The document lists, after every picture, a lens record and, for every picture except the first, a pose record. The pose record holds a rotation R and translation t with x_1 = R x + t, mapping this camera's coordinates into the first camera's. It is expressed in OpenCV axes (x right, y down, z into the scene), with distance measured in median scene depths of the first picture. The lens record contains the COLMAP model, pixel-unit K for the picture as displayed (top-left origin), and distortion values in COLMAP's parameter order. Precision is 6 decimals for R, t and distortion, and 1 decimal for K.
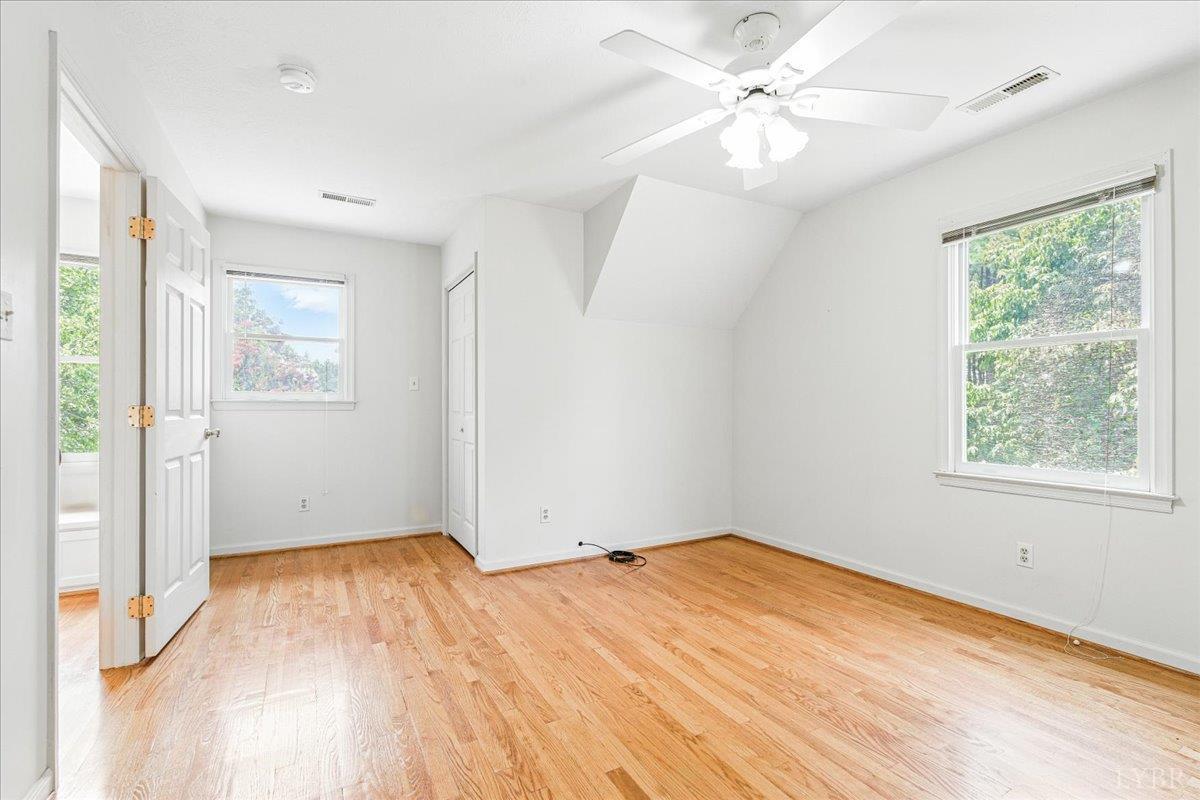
lens RADIAL K [[531.3, 0, 601.9], [0, 531.3, 403.4], [0, 0, 1]] dist [-0.010094, 0.001722]
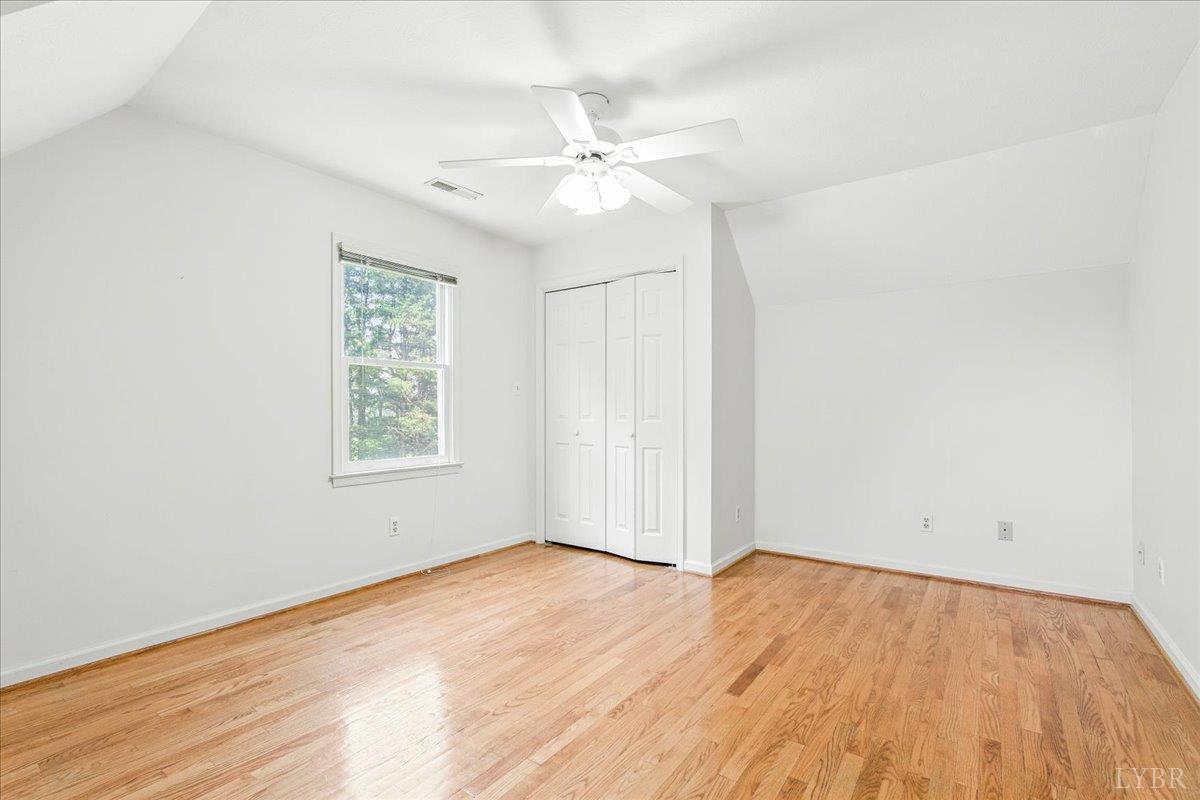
lens RADIAL K [[531.3, 0, 600.7], [0, 531.3, 404.3], [0, 0, 1]] dist [-0.010094, 0.001722]
pose [[-0.417812, 0.012214, 0.908451, -0.606391], [0.000248, 0.999911, -0.013330, 0.003444], [-0.908533, -0.005344, -0.417778, 1.087778]]
